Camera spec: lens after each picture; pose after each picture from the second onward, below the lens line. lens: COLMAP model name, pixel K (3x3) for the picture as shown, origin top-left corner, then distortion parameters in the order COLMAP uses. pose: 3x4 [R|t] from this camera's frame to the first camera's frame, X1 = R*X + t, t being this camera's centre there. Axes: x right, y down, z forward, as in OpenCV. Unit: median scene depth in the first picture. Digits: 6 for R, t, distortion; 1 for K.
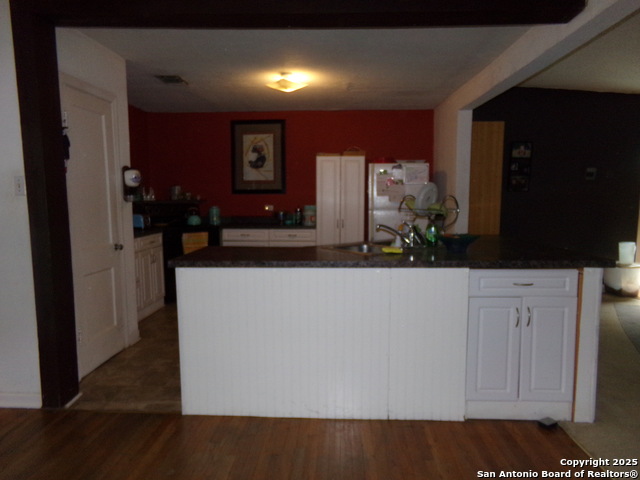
lens RADIAL K [[444.5, 0, 320.9], [0, 444.5, 248.4], [0, 0, 1]] dist [-0.111149, 0.136032]
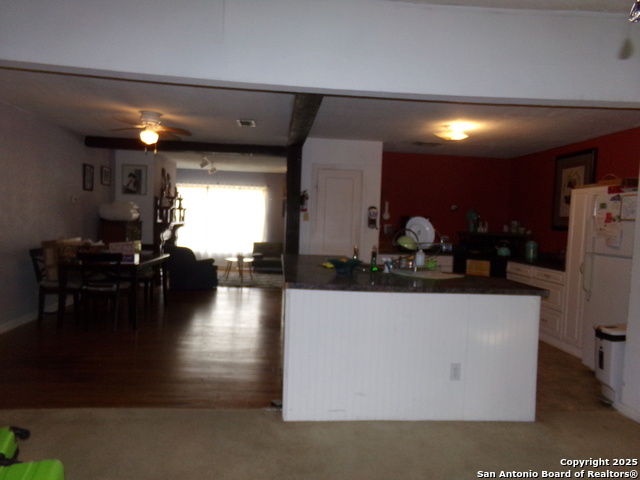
lens RADIAL K [[444.5, 0, 320.9], [0, 444.5, 248.4], [0, 0, 1]] dist [-0.111149, 0.136032]
pose [[0.124798, 0.073627, -0.989446, 0.721460], [-0.156416, 0.986233, 0.053660, -0.056369], [0.979775, 0.148069, 0.134597, 0.382685]]
